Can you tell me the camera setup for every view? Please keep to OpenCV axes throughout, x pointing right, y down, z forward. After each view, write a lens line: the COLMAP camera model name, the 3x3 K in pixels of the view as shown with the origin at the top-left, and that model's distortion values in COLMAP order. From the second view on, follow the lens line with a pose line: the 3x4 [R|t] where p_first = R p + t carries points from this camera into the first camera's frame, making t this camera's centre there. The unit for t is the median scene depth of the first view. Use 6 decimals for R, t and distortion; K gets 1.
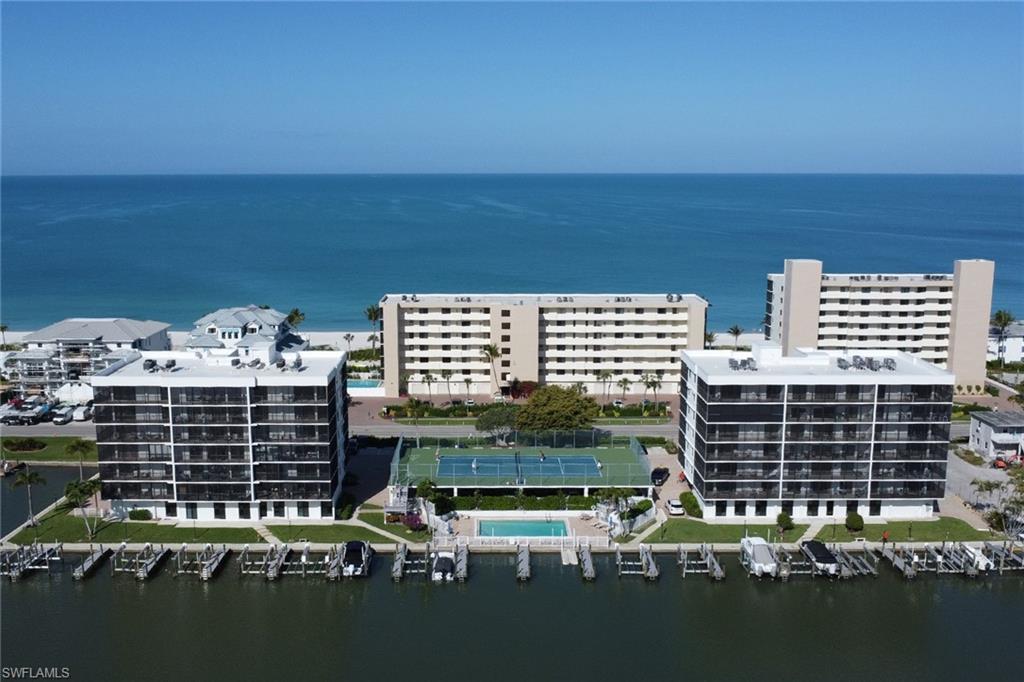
lens RADIAL K [[1037.4, 0, 459.7], [0, 1037.4, 361.7], [0, 0, 1]] dist [-0.037823, -0.020604]
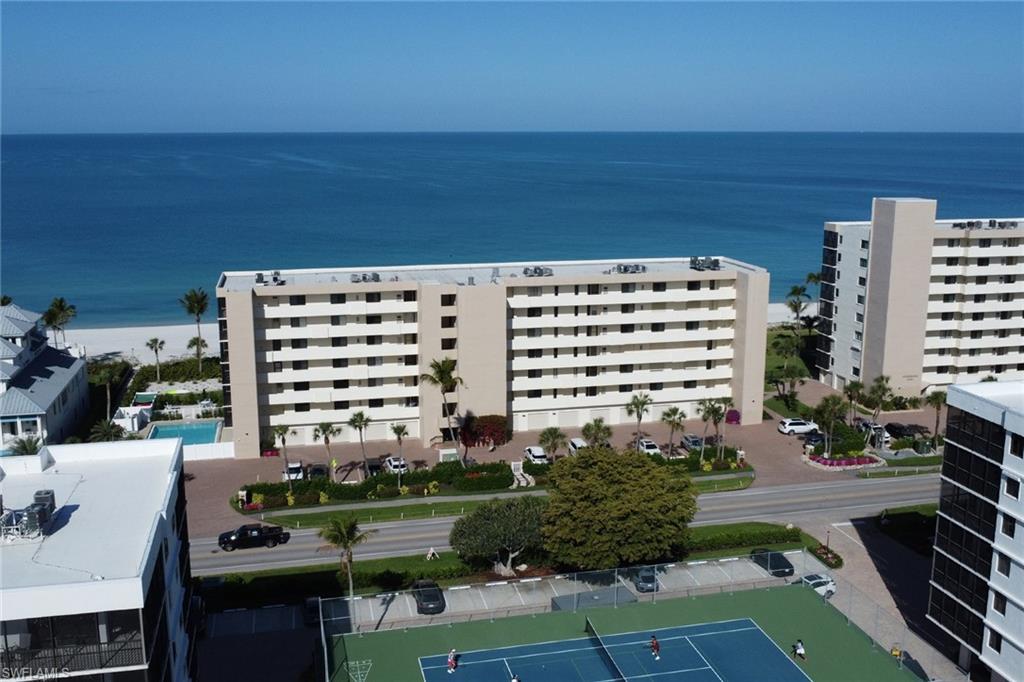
lens RADIAL K [[1015.2, 0, 491.6], [0, 1015.2, 328.0], [0, 0, 1]] dist [-0.014291, -0.010317]
pose [[0.972376, -0.044270, 0.229185, -0.061029], [0.042629, 0.999018, 0.012111, -0.037205], [-0.229496, -0.002006, 0.973308, 0.452882]]
